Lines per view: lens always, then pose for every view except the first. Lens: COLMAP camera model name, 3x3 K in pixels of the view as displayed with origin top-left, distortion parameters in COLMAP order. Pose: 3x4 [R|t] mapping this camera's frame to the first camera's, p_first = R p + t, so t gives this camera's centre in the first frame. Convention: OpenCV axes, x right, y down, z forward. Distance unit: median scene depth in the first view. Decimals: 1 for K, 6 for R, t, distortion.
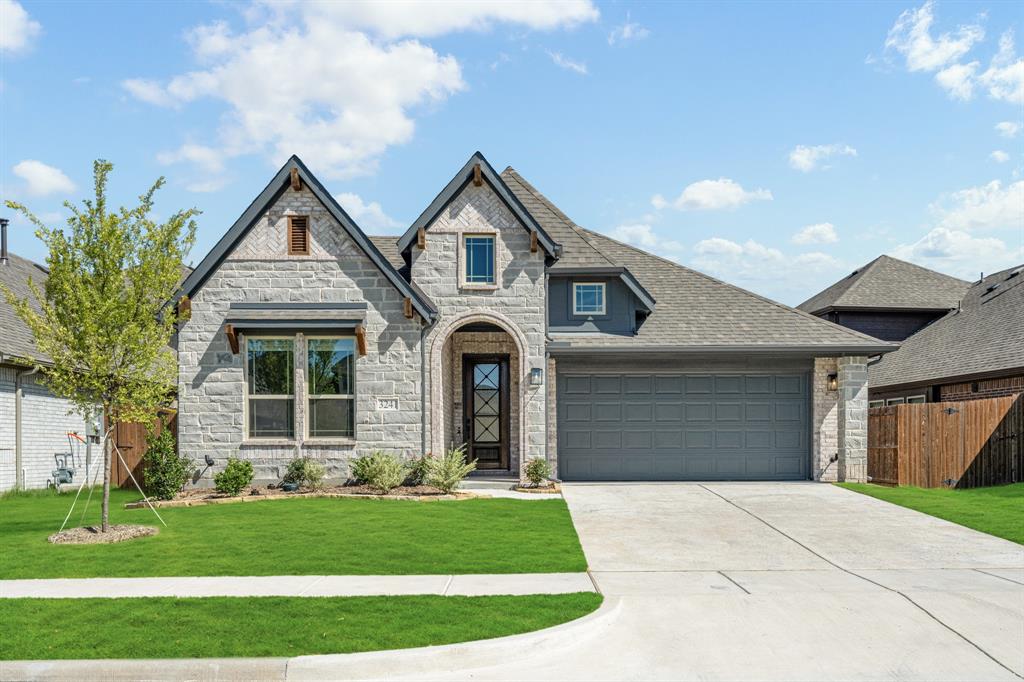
lens RADIAL K [[619.0, 0, 569.3], [0, 619.0, 443.4], [0, 0, 1]] dist [-0.005394, 0.001890]
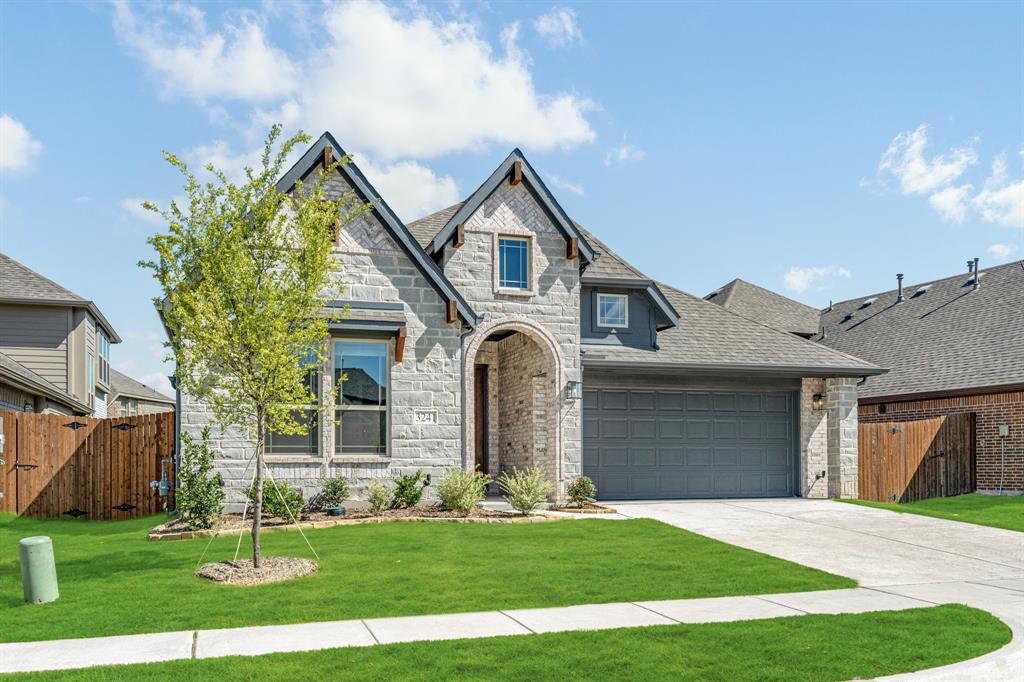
lens RADIAL K [[659.6, 0, 491.1], [0, 659.6, 446.5], [0, 0, 1]] dist [-0.006052, -0.002643]
pose [[0.977459, 0.004986, 0.211067, -0.388332], [-0.000430, 0.999766, -0.021630, -0.000163], [-0.211126, 0.021052, 0.977232, 0.044062]]
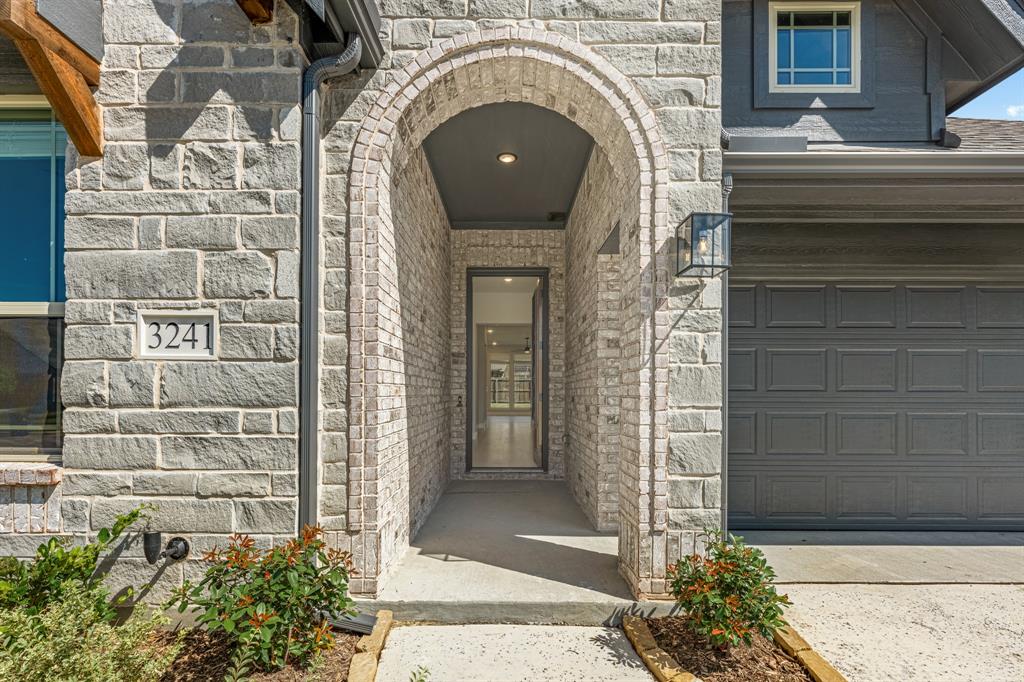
lens RADIAL K [[417.2, 0, 523.9], [0, 417.2, 390.1], [0, 0, 1]] dist [-0.000302, -0.000863]
pose [[0.998381, 0.008505, -0.056246, -0.124994], [-0.008807, 0.999948, -0.005120, -0.037944], [0.056199, 0.005607, 0.998404, 0.795703]]
